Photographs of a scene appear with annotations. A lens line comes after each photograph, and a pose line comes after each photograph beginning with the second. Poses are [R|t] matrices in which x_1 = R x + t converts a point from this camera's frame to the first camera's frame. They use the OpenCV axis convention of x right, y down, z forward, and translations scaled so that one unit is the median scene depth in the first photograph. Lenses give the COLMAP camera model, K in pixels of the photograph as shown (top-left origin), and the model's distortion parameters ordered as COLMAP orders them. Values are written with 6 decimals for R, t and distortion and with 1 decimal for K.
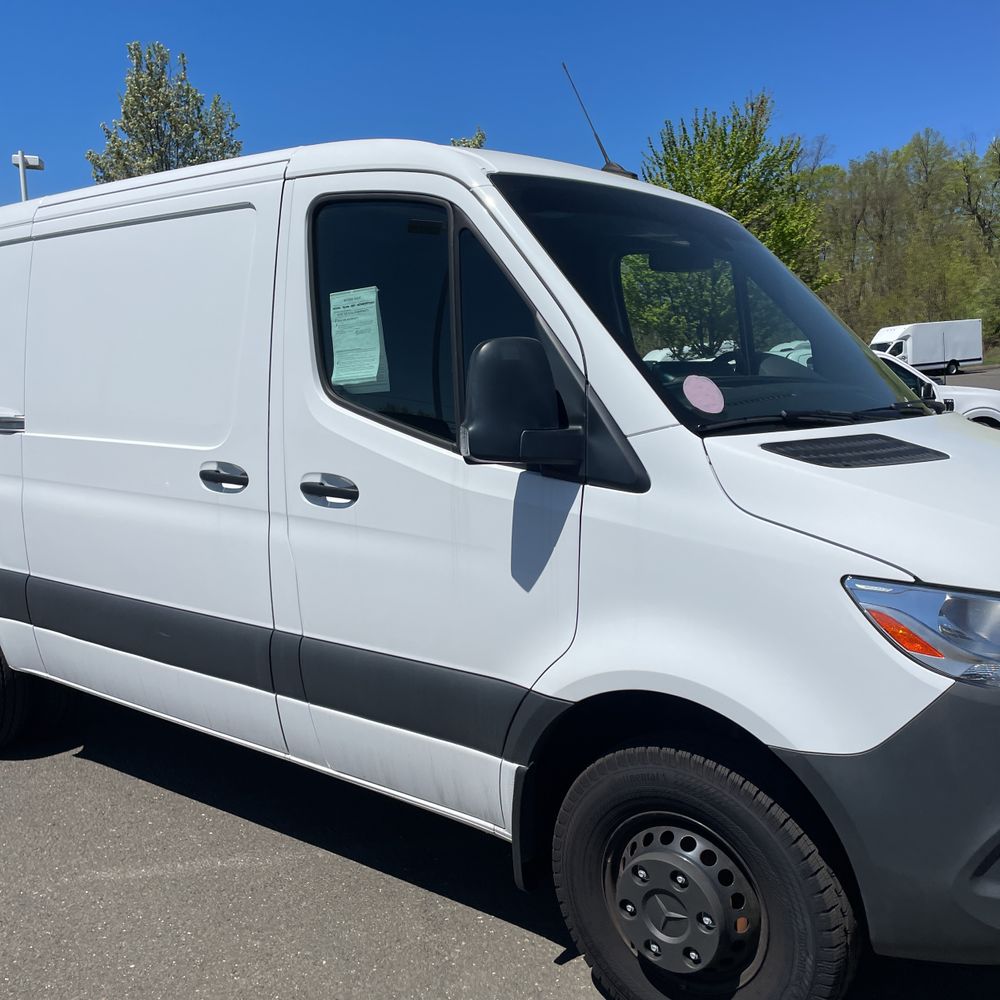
lens RADIAL K [[1014.3, 0, 500.3], [0, 1014.3, 505.6], [0, 0, 1]] dist [0.051307, 0.000000]
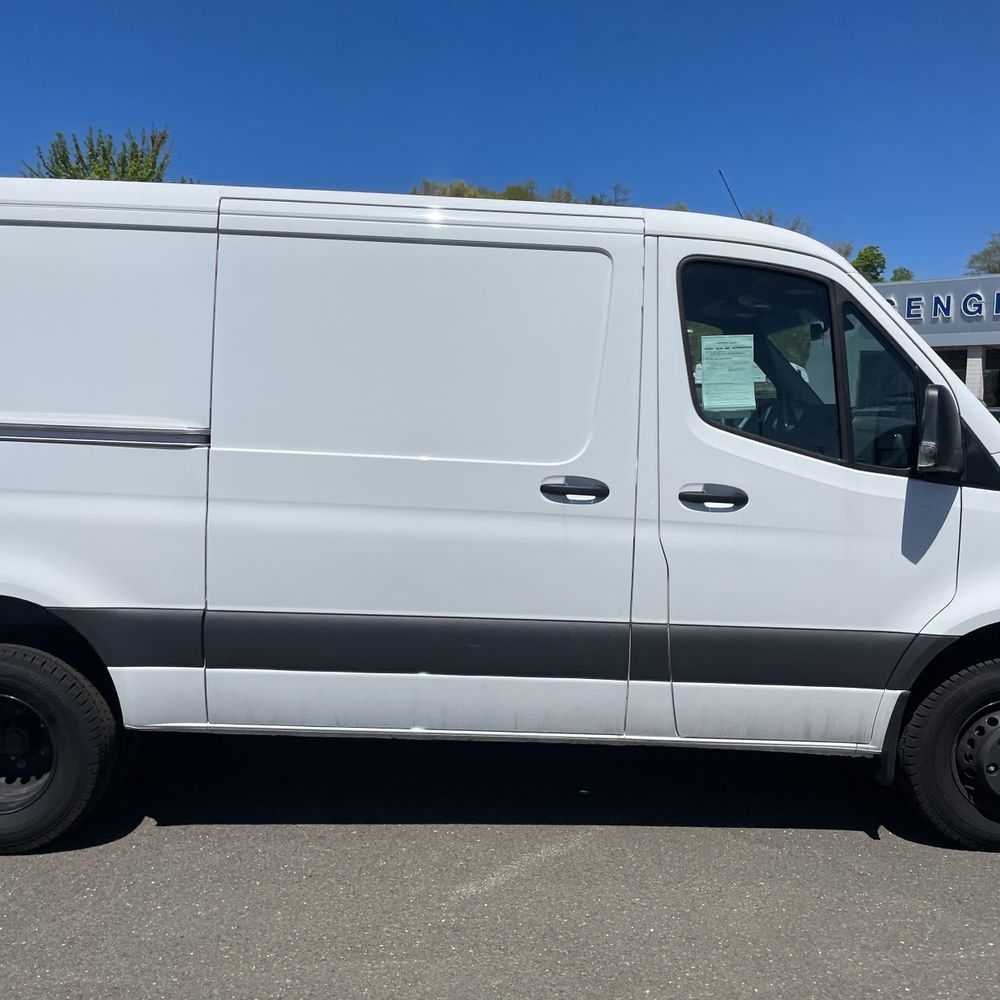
lens RADIAL K [[1014.3, 0, 518.9], [0, 1014.3, 495.5], [0, 0, 1]] dist [0.051307, 0.000000]
pose [[0.775102, -0.011430, 0.631733, -1.127569], [0.038939, 0.998800, -0.029704, 0.009196], [-0.630636, 0.047623, 0.774617, 0.211149]]
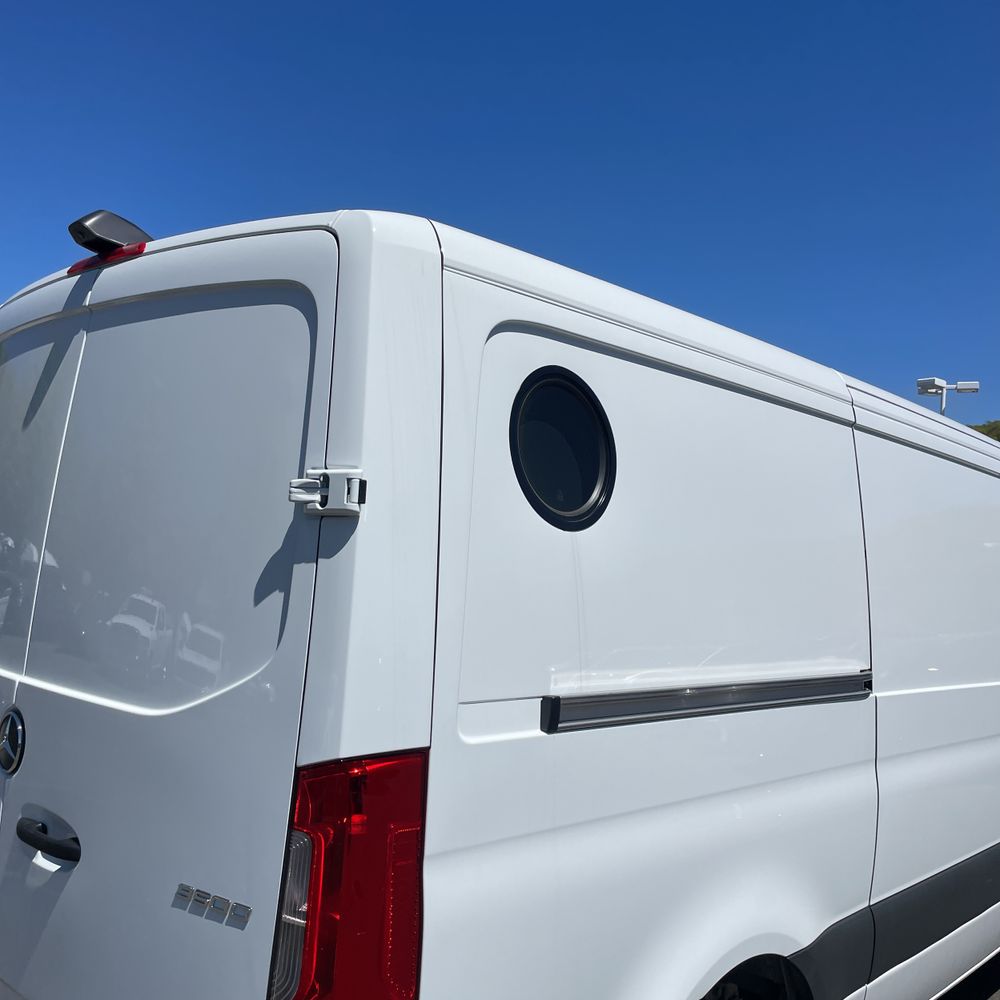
lens RADIAL K [[1014.3, 0, 501.0], [0, 1014.3, 487.3], [0, 0, 1]] dist [0.051307, 0.000000]
pose [[0.078484, 0.080091, 0.993693, -1.658231], [0.054743, 0.994917, -0.084513, -0.231339], [-0.995411, 0.061031, 0.073700, 1.654662]]
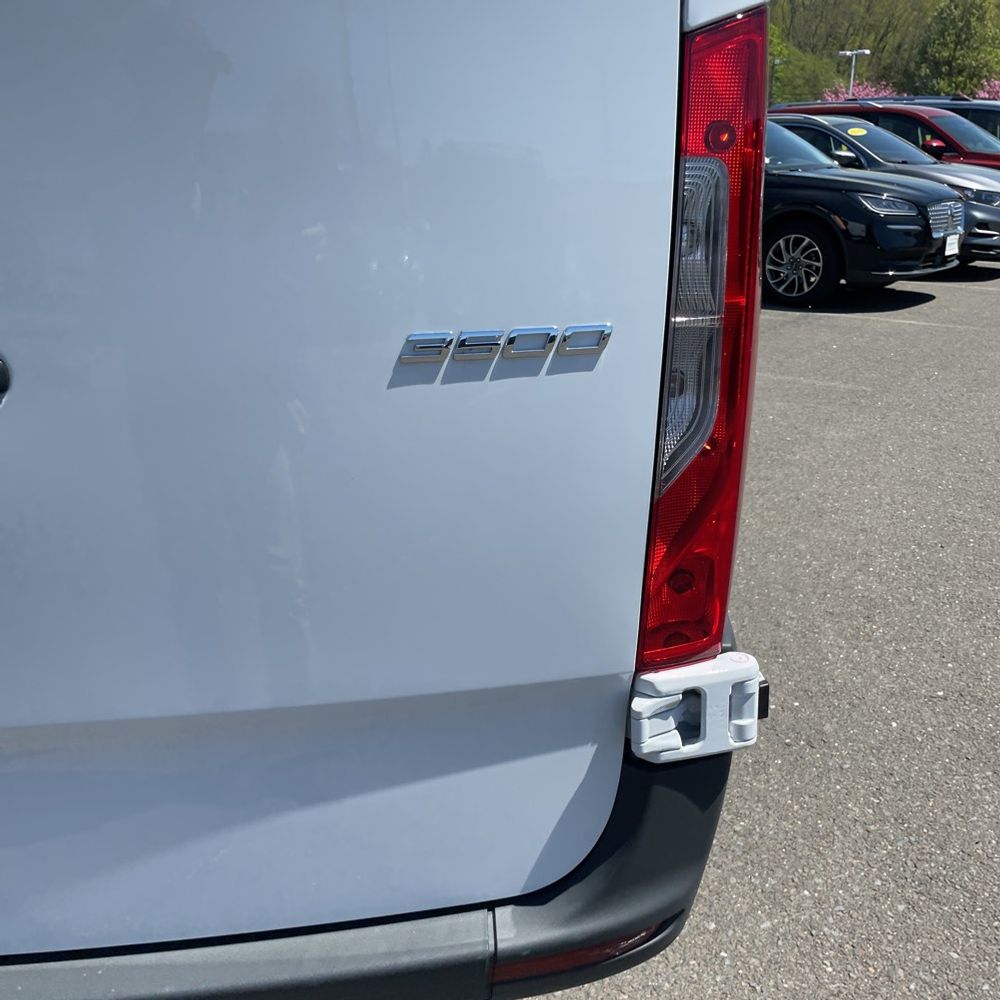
lens RADIAL K [[1014.3, 0, 490.9], [0, 1014.3, 511.1], [0, 0, 1]] dist [0.051307, 0.000000]
pose [[-0.655394, -0.234033, 0.718114, -1.316096], [0.111625, 0.910328, 0.398552, -0.136047], [-0.746993, 0.341368, -0.570499, 2.041048]]
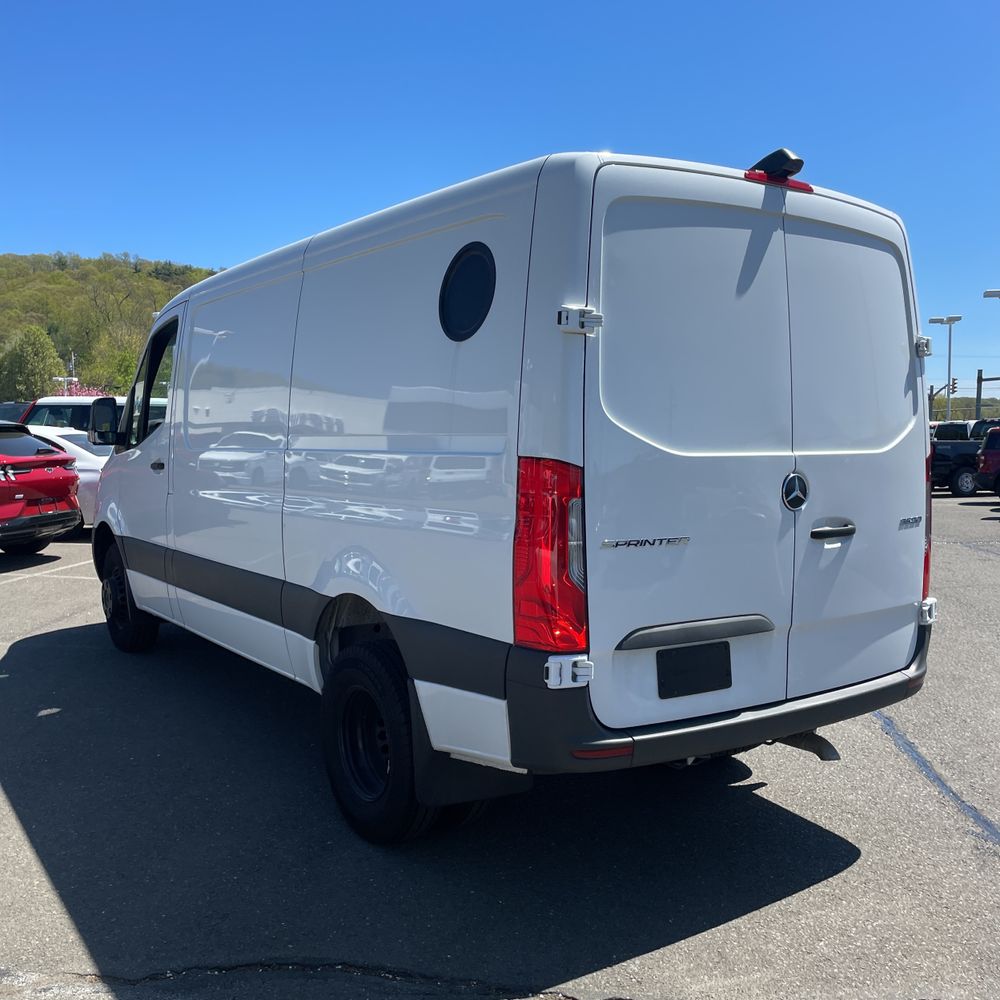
lens RADIAL K [[1014.3, 0, 473.9], [0, 1014.3, 498.7], [0, 0, 1]] dist [0.051307, 0.000000]
pose [[-0.950973, -0.021231, 0.308544, -0.981148], [0.039732, 0.980987, 0.189963, -0.361264], [-0.306711, 0.192909, -0.932049, 3.231842]]
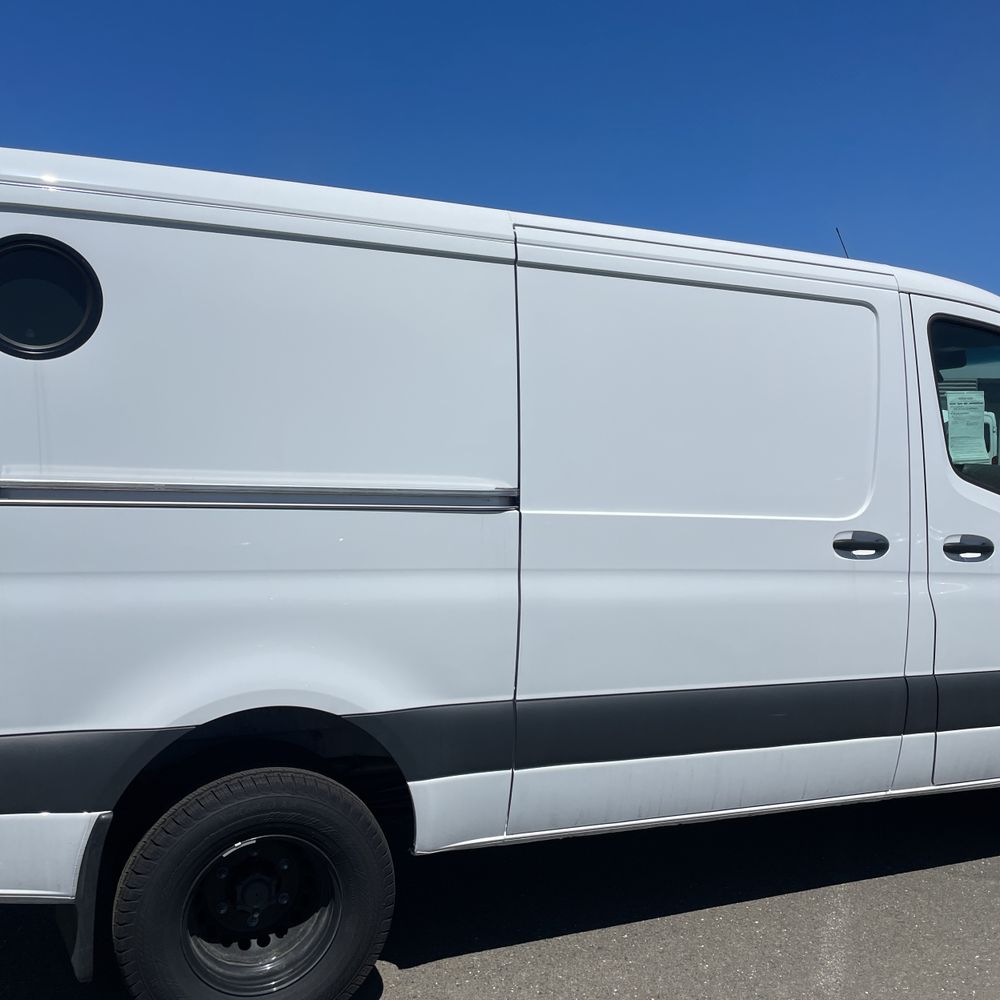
lens RADIAL K [[1014.3, 0, 514.0], [0, 1014.3, 491.1], [0, 0, 1]] dist [0.051307, 0.000000]
pose [[0.485477, 0.001096, 0.874249, -1.561030], [0.076560, 0.996104, -0.043763, -0.073314], [-0.870891, 0.088178, 0.483502, 0.883207]]
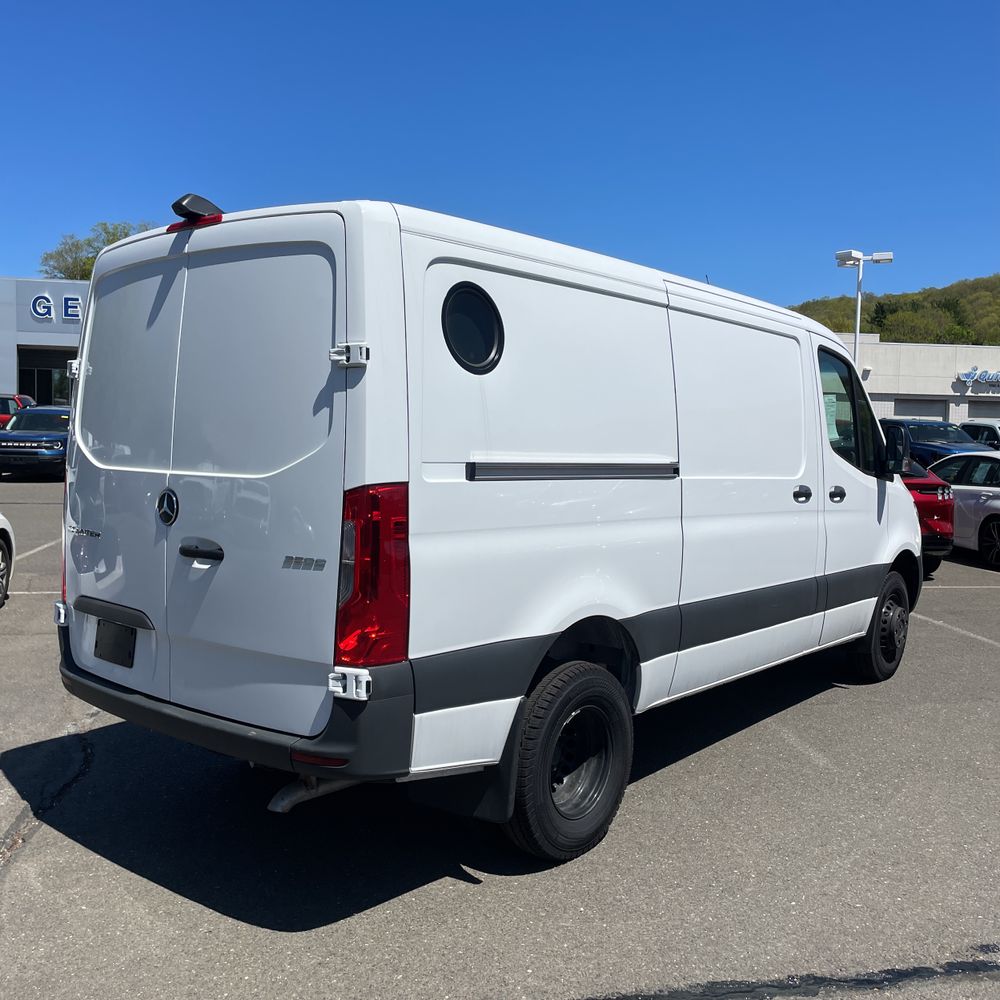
lens RADIAL K [[1014.3, 0, 504.9], [0, 1014.3, 480.9], [0, 0, 1]] dist [0.051307, 0.000000]
pose [[0.023463, -0.027219, 0.999354, -2.195285], [0.100546, 0.994625, 0.024730, -0.157431], [-0.994656, 0.099901, 0.026074, 1.610166]]
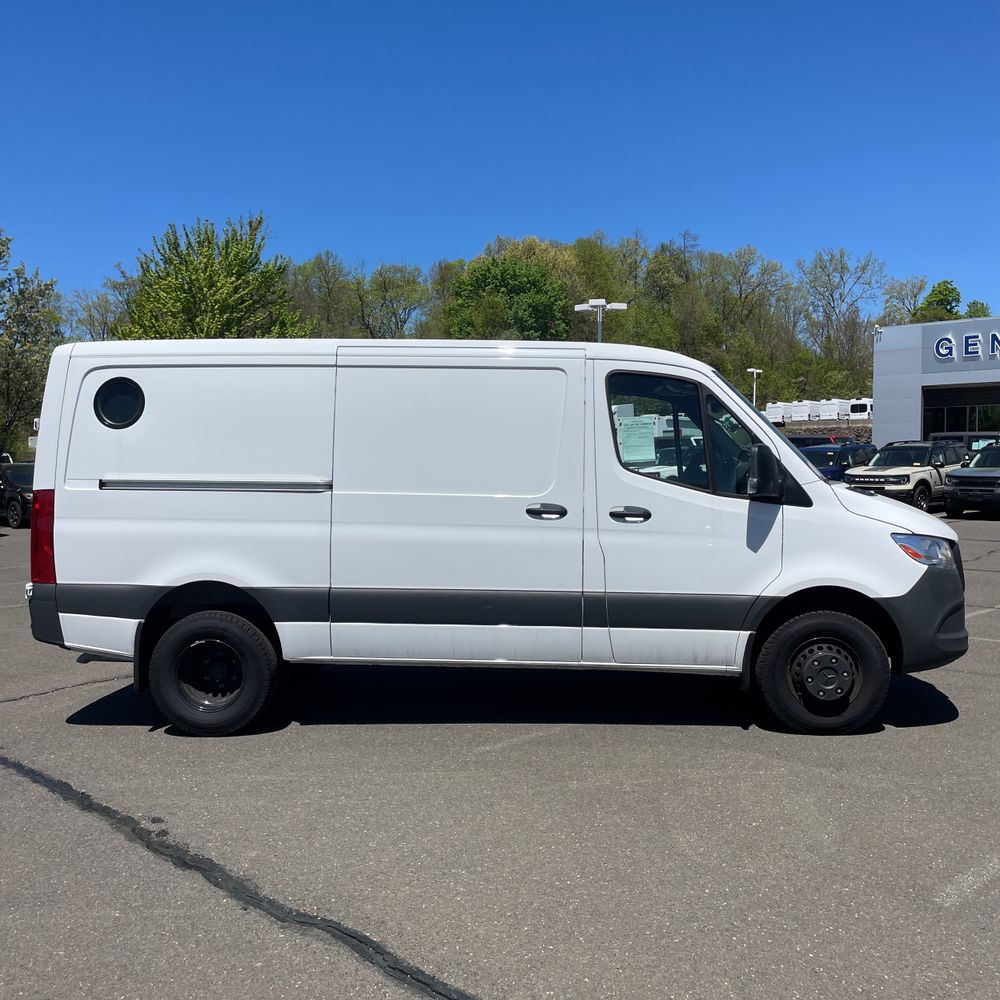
lens RADIAL K [[1014.3, 0, 515.7], [0, 1014.3, 469.6], [0, 0, 1]] dist [0.051307, 0.000000]
pose [[0.823245, 0.012108, 0.567557, -1.513499], [0.055537, 0.993259, -0.101746, 0.088657], [-0.564963, 0.115282, 0.817023, -0.526975]]
